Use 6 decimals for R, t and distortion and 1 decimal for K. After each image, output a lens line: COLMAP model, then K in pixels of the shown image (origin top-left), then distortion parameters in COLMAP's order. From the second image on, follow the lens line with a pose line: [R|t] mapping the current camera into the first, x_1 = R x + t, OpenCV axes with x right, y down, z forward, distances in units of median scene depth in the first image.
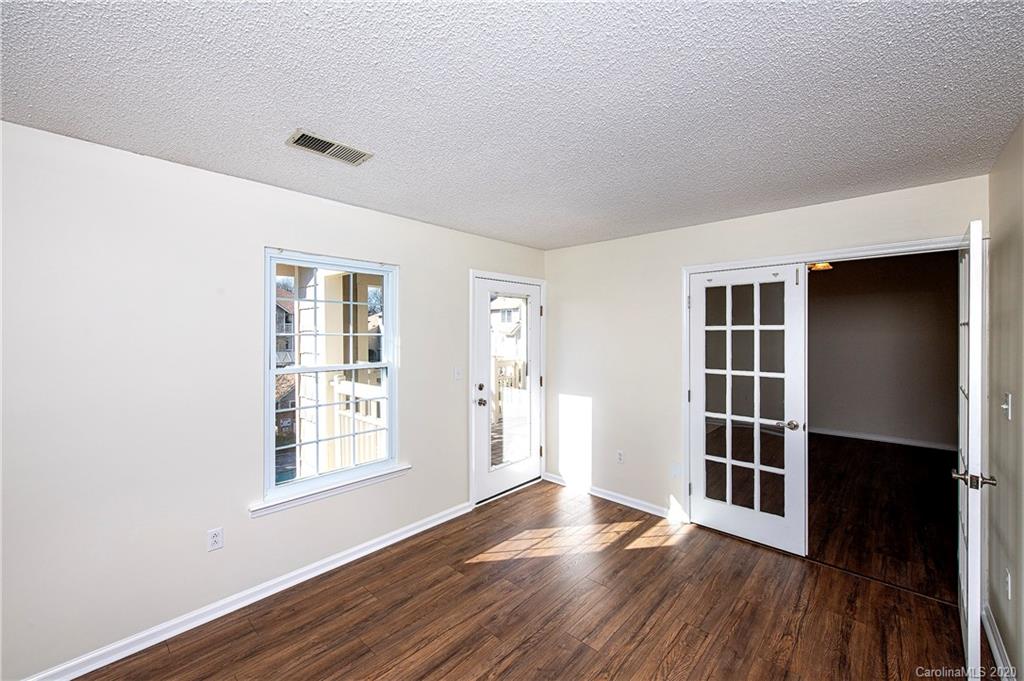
lens RADIAL K [[414.5, 0, 512.7], [0, 414.5, 338.0], [0, 0, 1]] dist [0.006768, -0.000243]
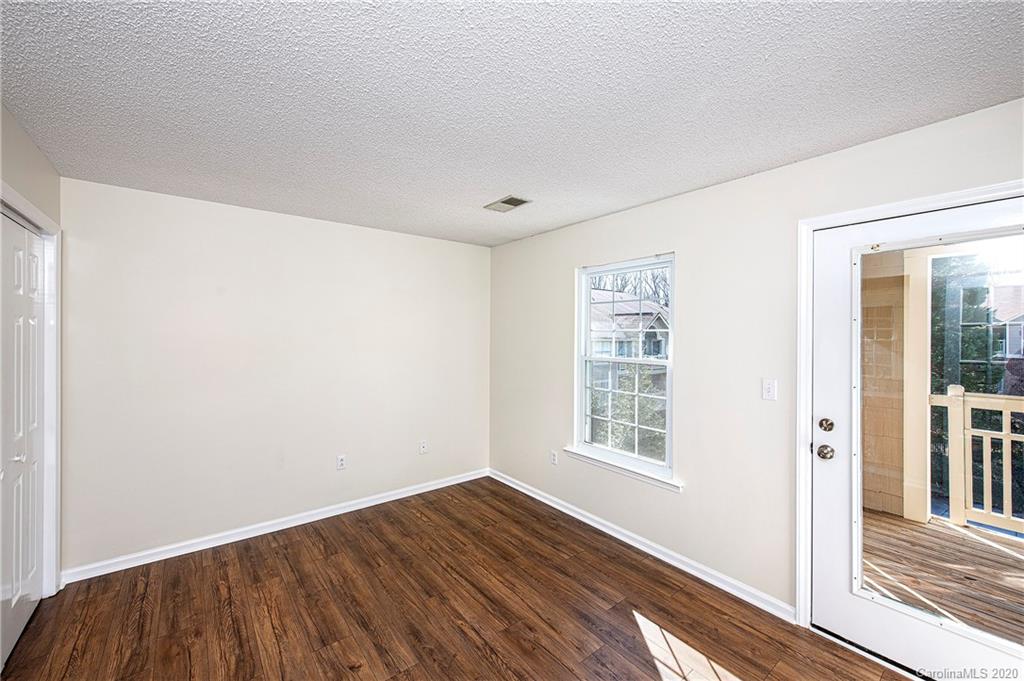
lens RADIAL K [[414.5, 0, 518.3], [0, 414.5, 332.7], [0, 0, 1]] dist [0.006768, -0.000243]
pose [[-0.159644, -0.002827, -0.987171, 0.543752], [-0.018900, 0.999821, 0.000194, 0.002376], [0.986994, 0.018688, -0.159669, 0.677250]]
